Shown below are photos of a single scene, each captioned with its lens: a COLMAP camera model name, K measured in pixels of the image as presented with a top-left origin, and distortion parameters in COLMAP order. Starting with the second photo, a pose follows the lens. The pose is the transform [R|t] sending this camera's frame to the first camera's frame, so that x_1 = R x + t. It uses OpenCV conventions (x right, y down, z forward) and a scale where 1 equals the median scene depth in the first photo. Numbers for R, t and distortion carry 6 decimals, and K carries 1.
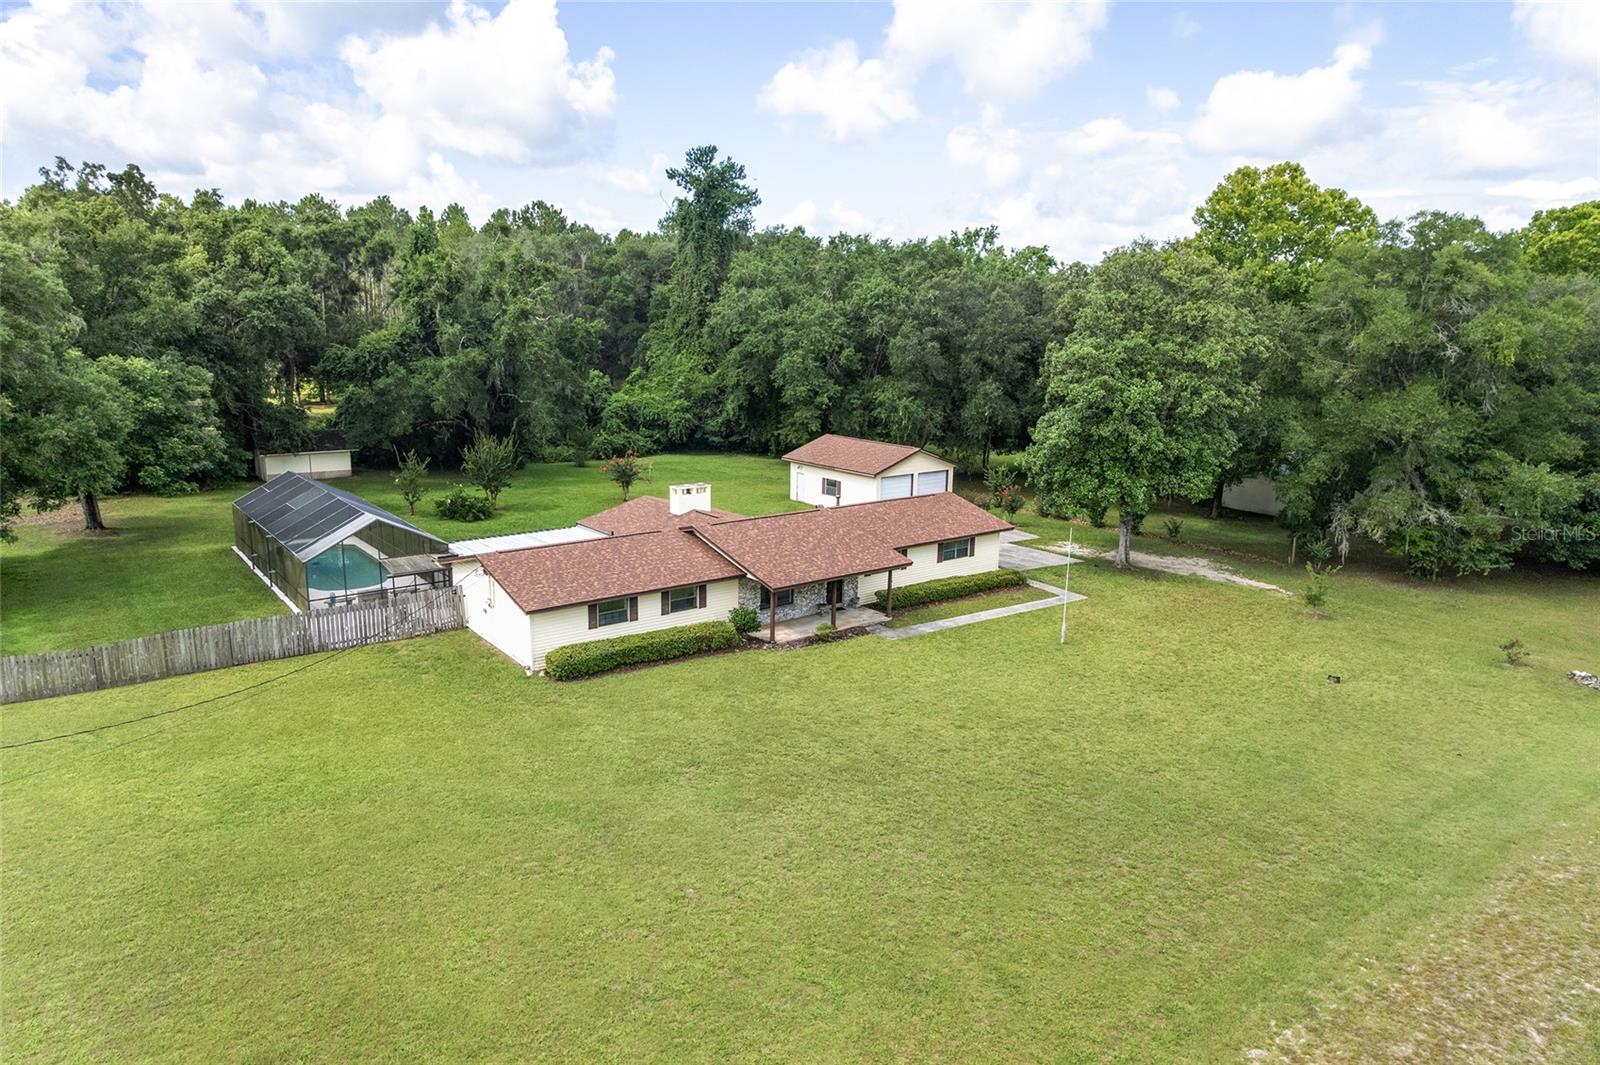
lens RADIAL K [[1024.5, 0, 801.8], [0, 1024.5, 542.9], [0, 0, 1]] dist [-0.063906, 0.058666]
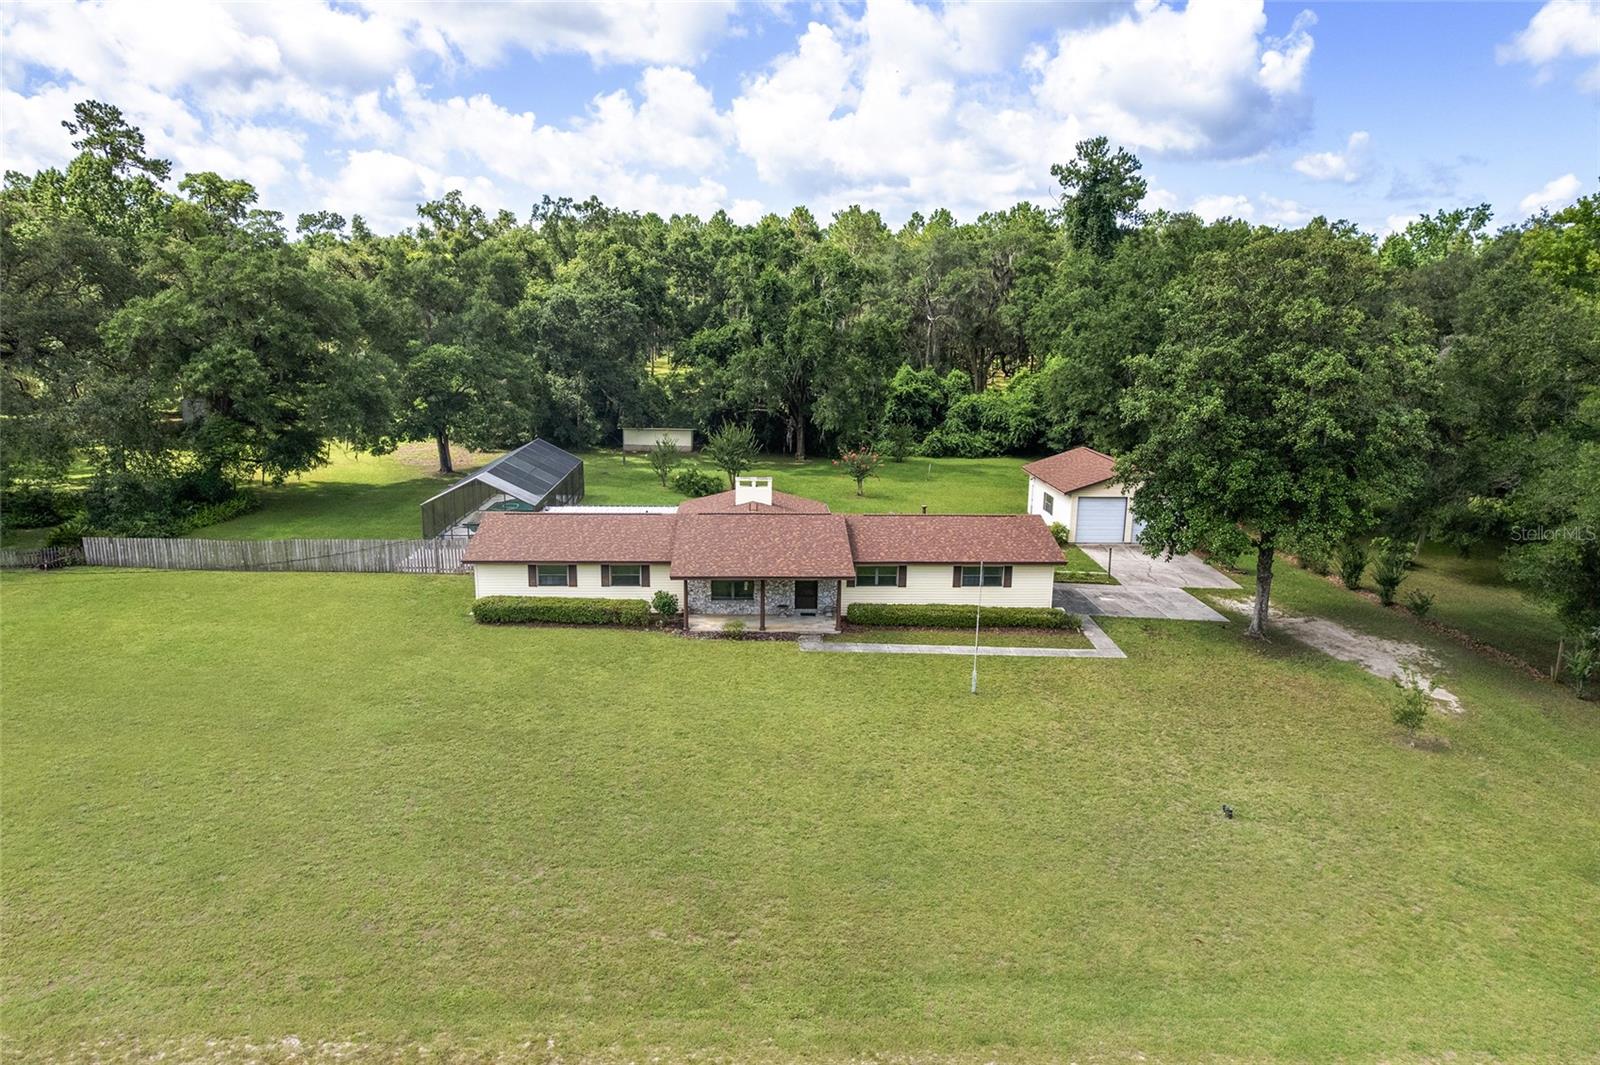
lens RADIAL K [[1024.5, 0, 797.6], [0, 1024.5, 541.5], [0, 0, 1]] dist [-0.063906, 0.058666]
pose [[0.811926, 0.127086, -0.569759, 0.498589], [-0.127883, 0.991029, 0.038813, -0.036038], [0.569580, 0.041349, 0.820895, 0.156811]]
